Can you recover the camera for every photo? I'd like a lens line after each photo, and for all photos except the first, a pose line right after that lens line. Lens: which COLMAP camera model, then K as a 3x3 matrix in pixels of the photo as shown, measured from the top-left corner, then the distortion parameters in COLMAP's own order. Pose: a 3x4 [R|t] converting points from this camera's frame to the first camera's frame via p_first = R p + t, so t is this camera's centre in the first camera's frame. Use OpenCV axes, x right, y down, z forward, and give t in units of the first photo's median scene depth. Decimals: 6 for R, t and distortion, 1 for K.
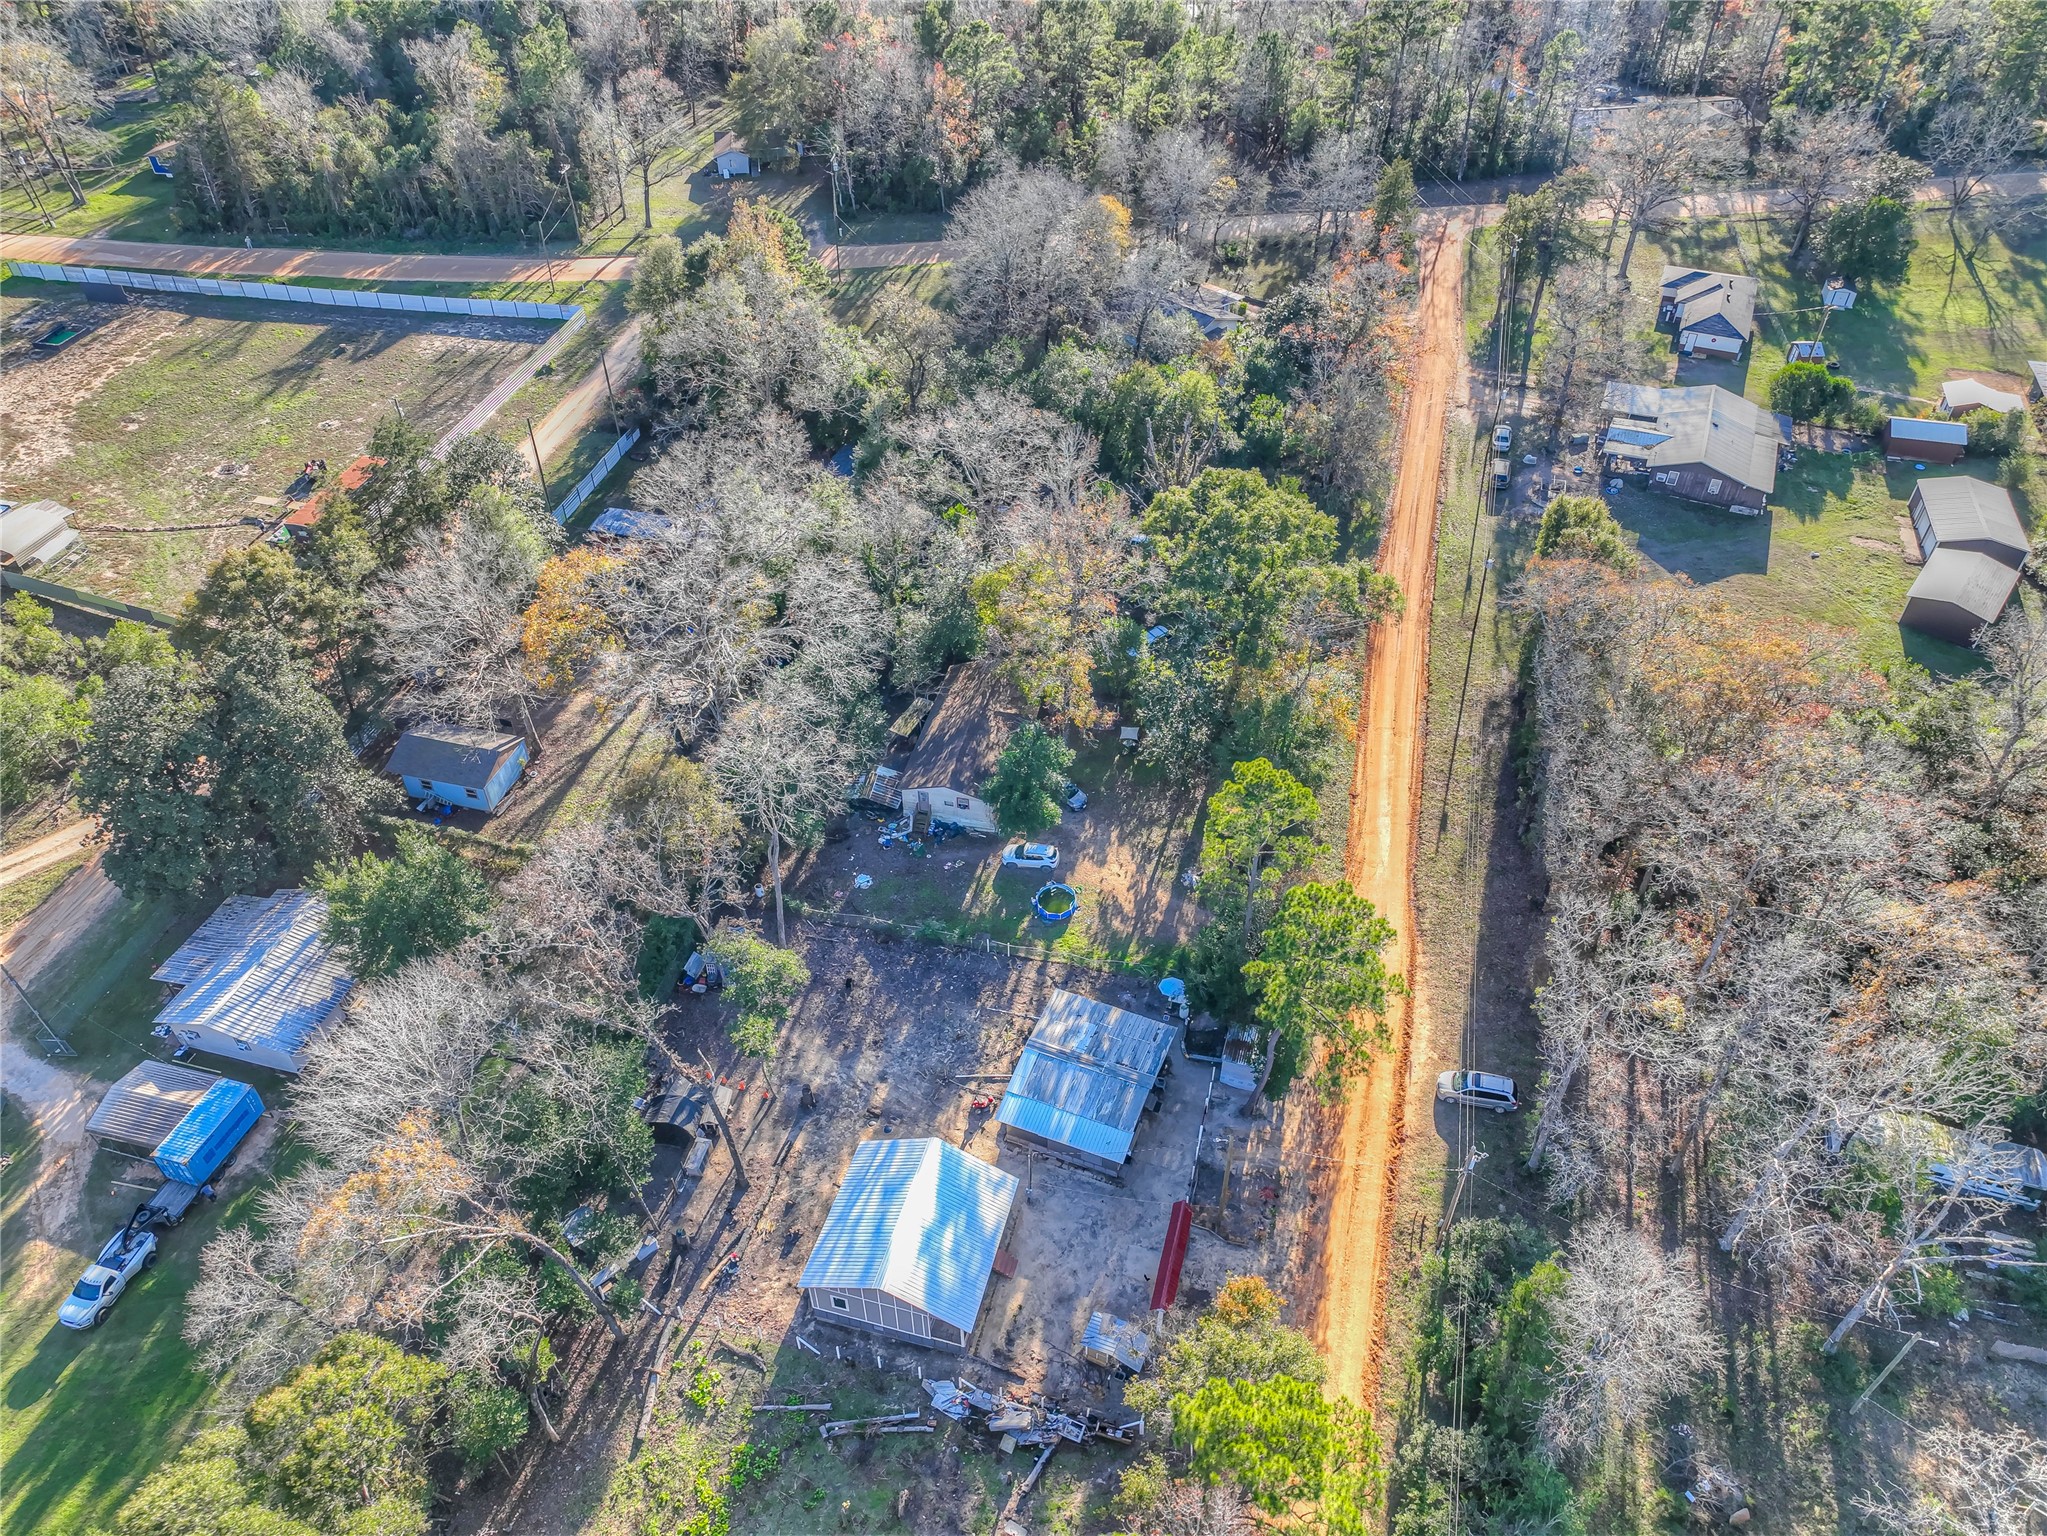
lens RADIAL K [[1435.4, 0, 1028.8], [0, 1435.4, 770.8], [0, 0, 1]] dist [0.018067, 0.008884]
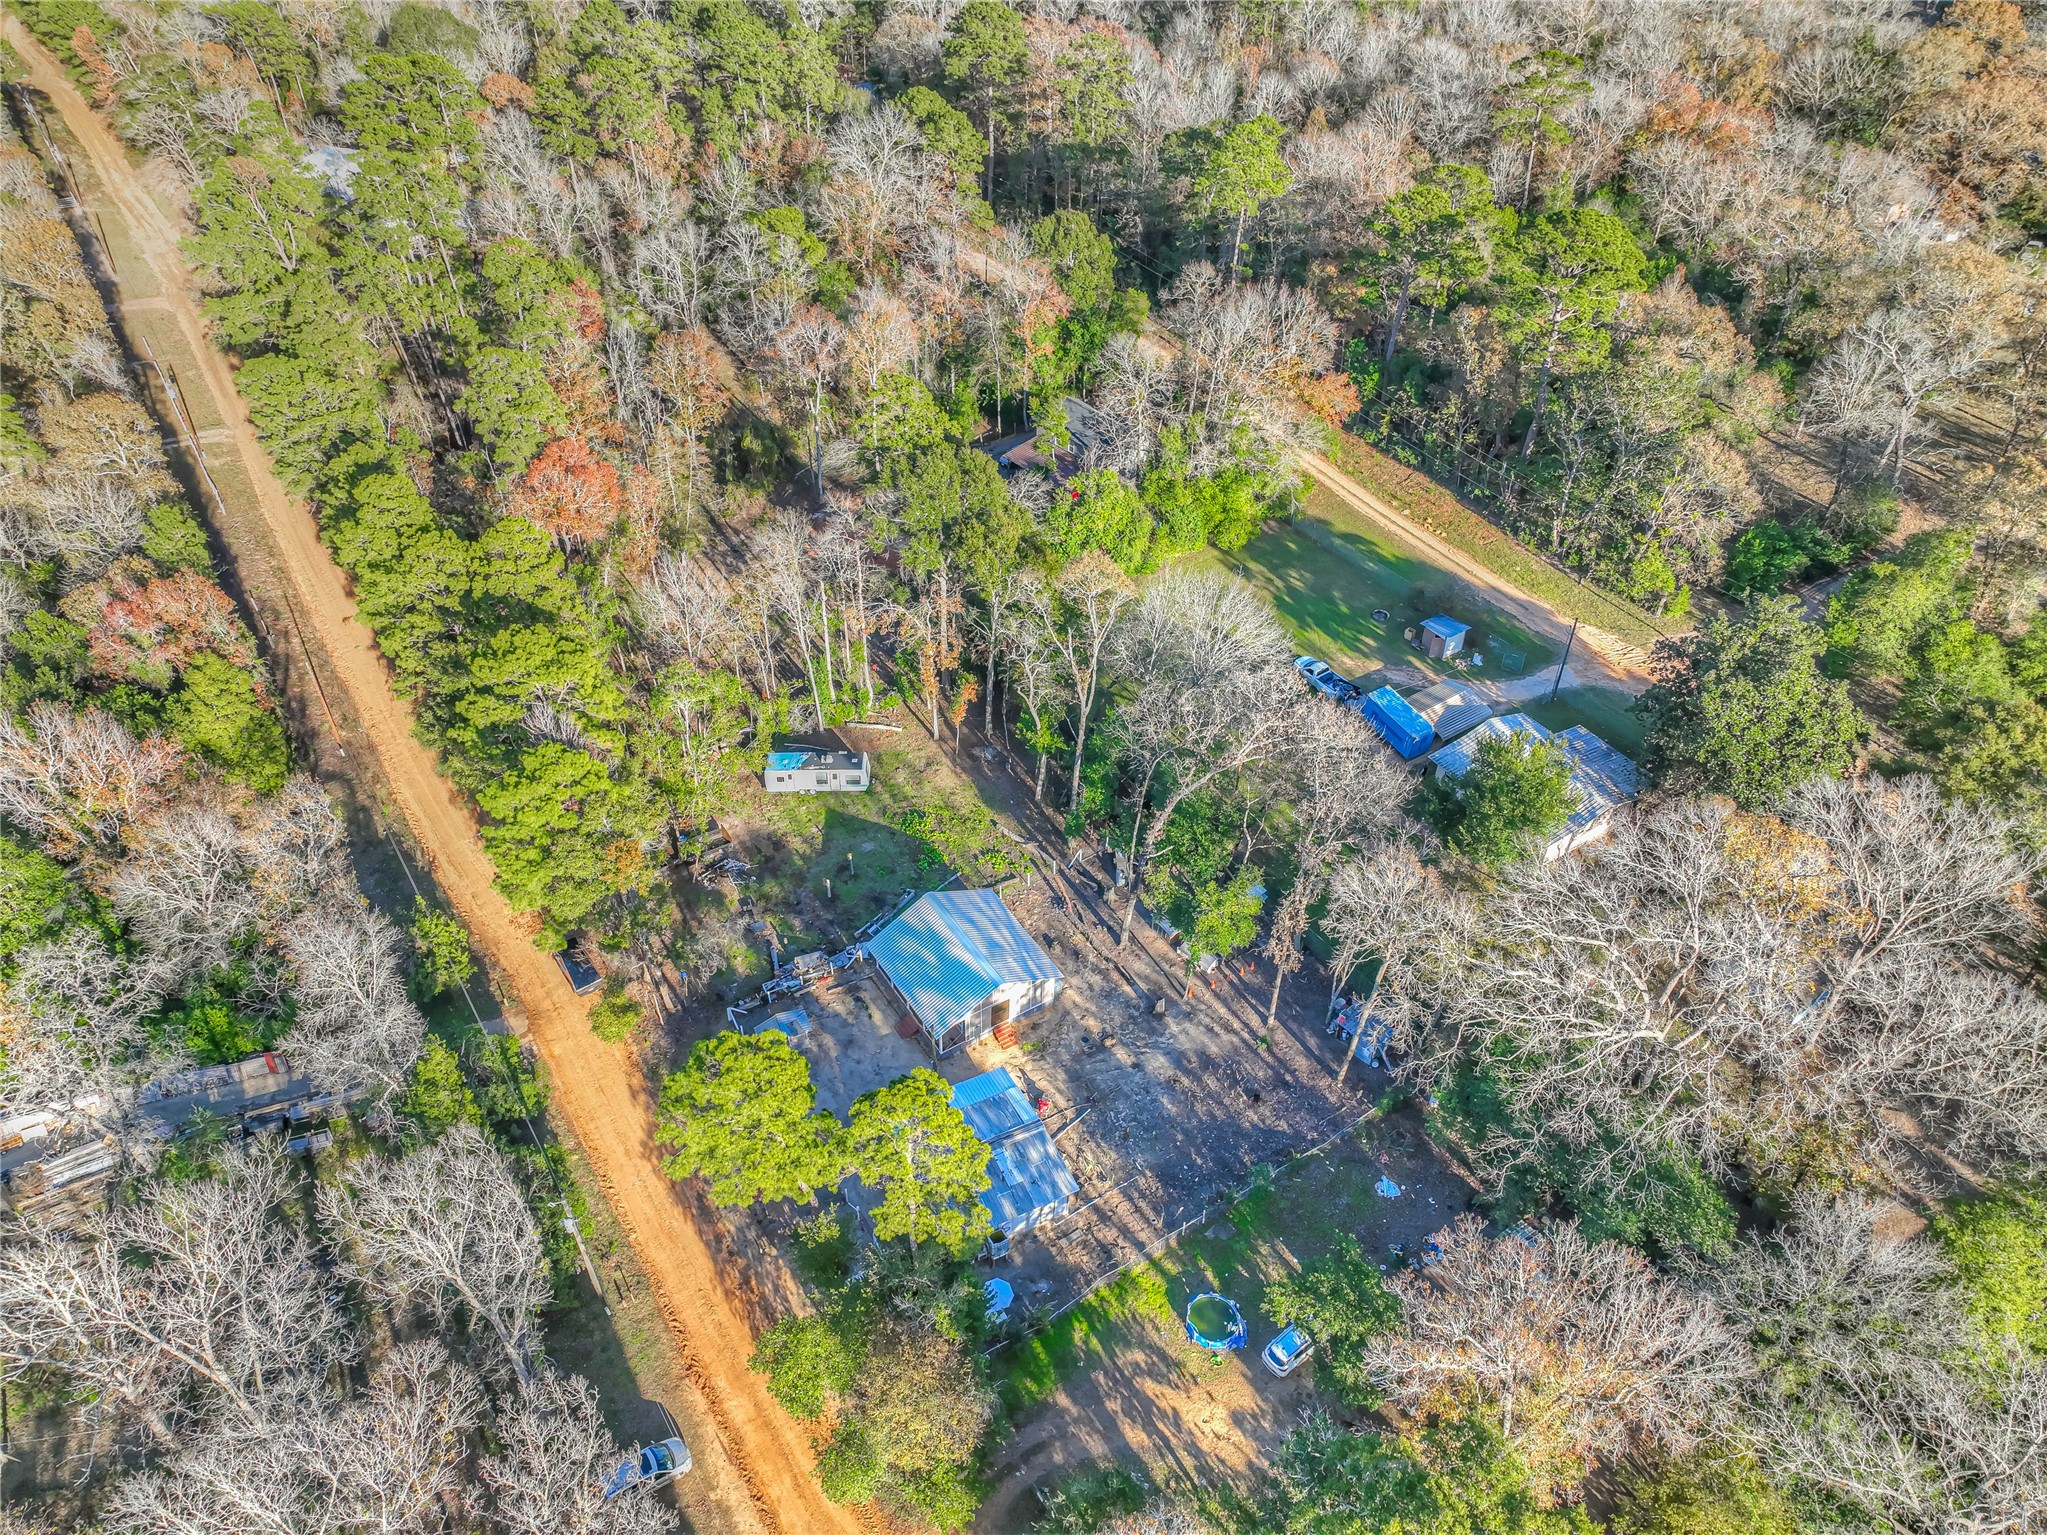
lens RADIAL K [[1444.9, 0, 1026.1], [0, 1444.9, 768.7], [0, 0, 1]] dist [0.020857, 0.002680]
pose [[-0.669133, 0.491552, -0.557349, 0.382614], [-0.492152, 0.268836, 0.827958, -0.596830], [0.556820, 0.828314, 0.062031, 0.661644]]
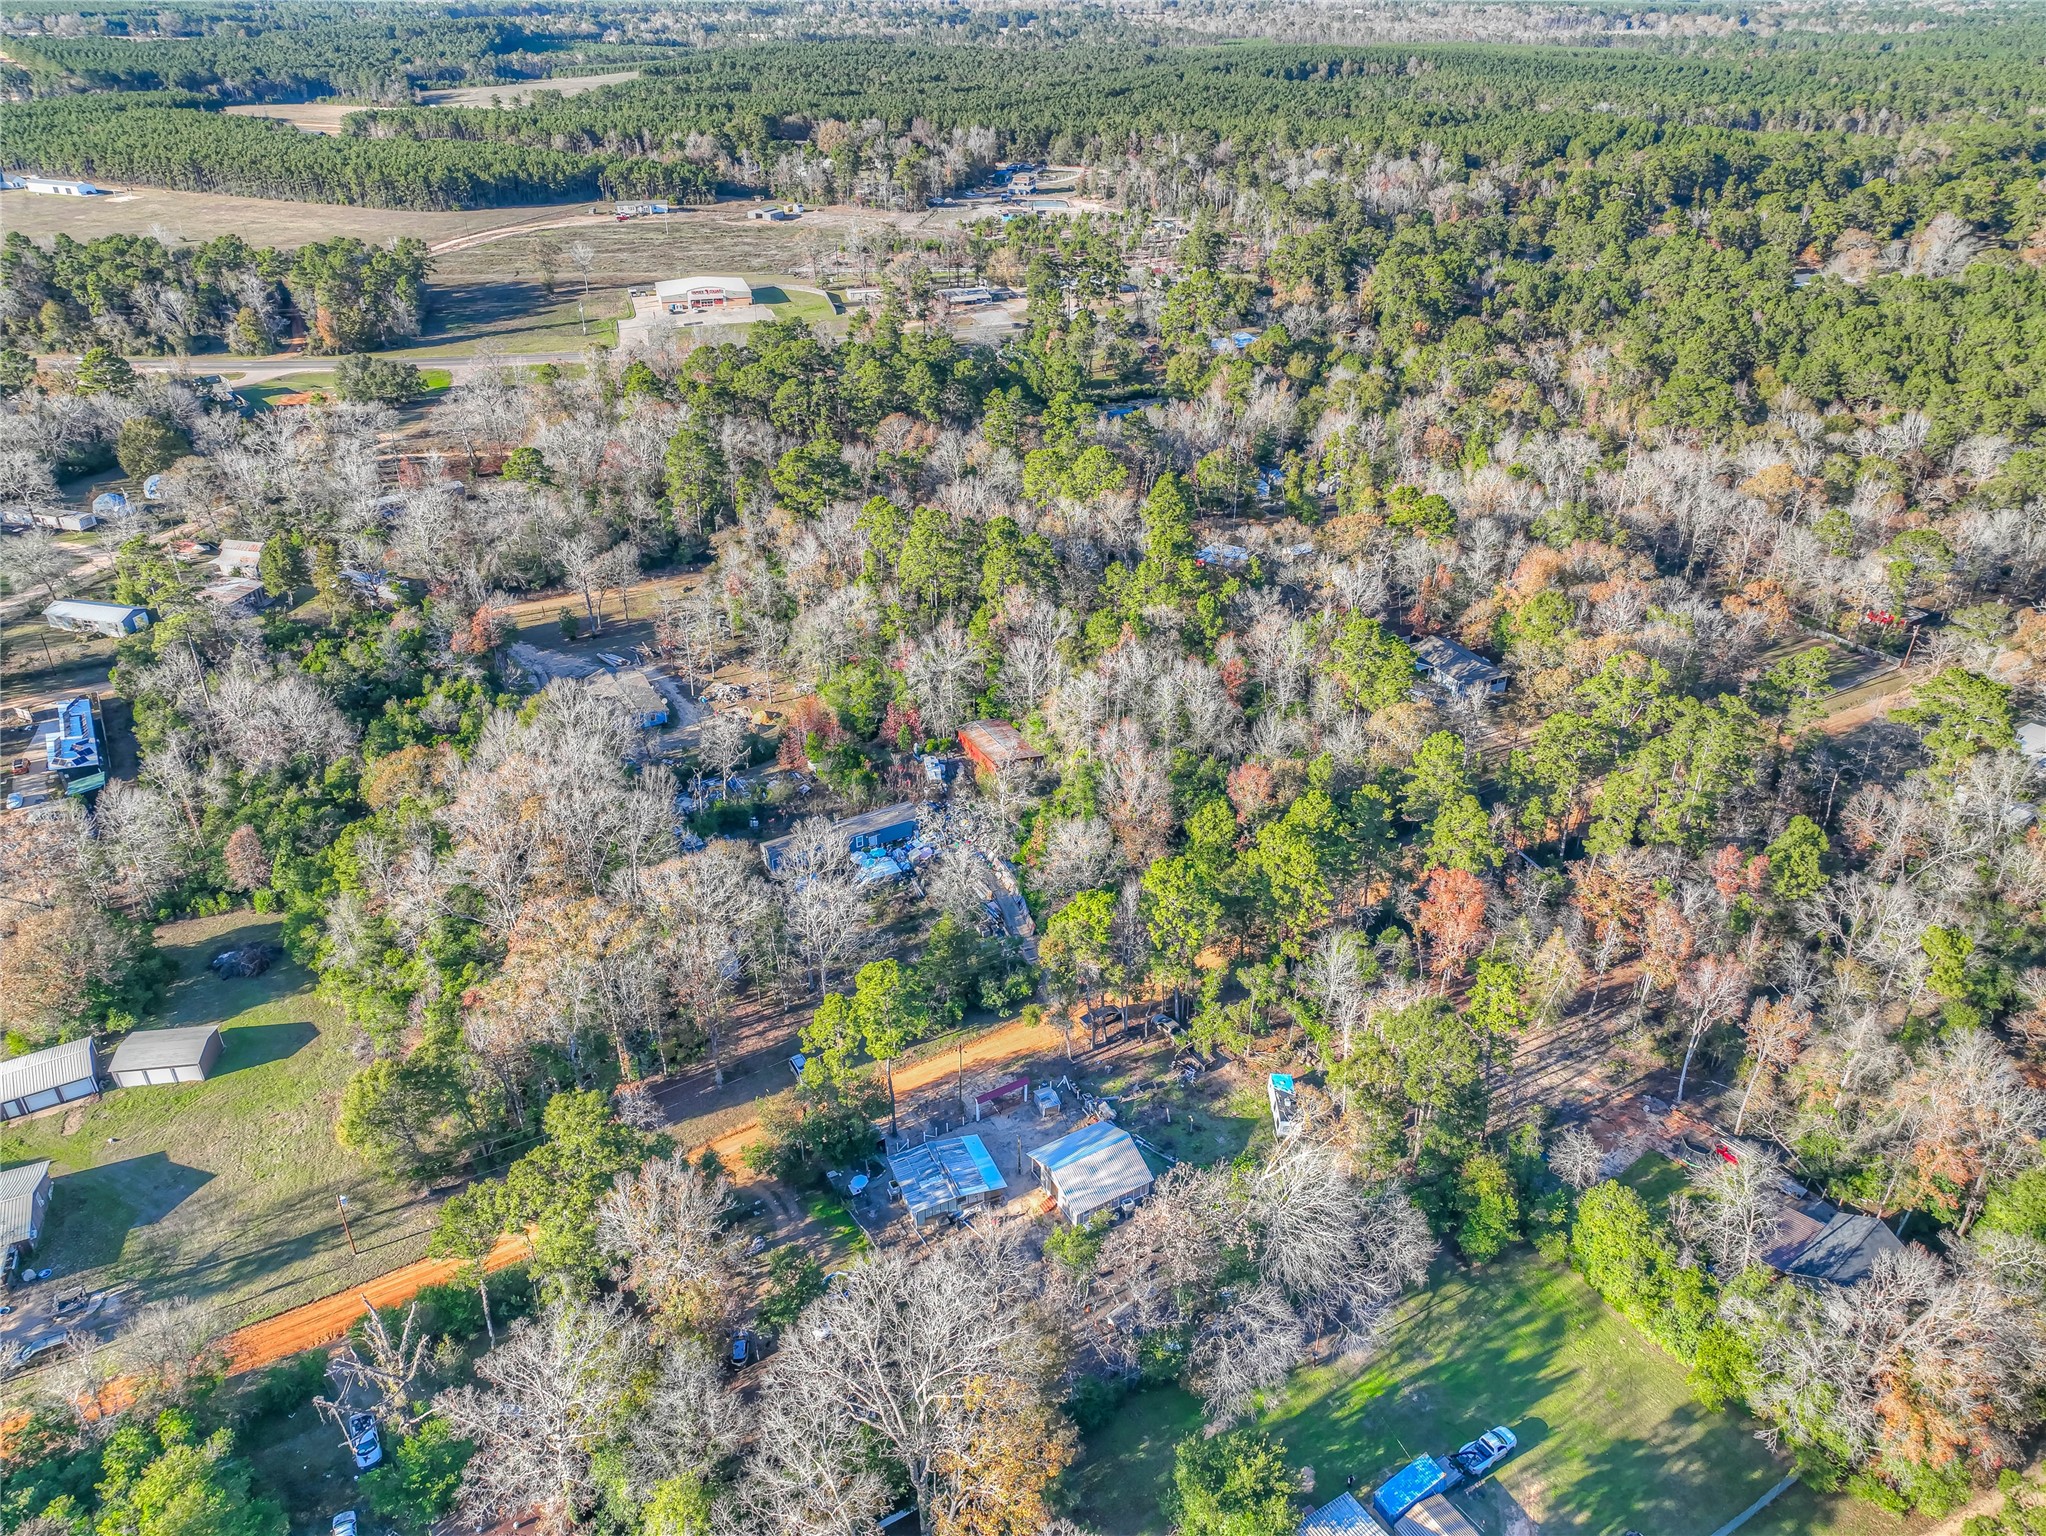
lens RADIAL K [[1435.7, 0, 1023.0], [0, 1435.7, 768.0], [0, 0, 1]] dist [0.012841, 0.023611]
pose [[-0.720776, -0.339962, 0.604076, -0.778497], [0.465603, 0.408155, 0.785254, -1.118466], [-0.513513, 0.847252, -0.135901, 0.691950]]
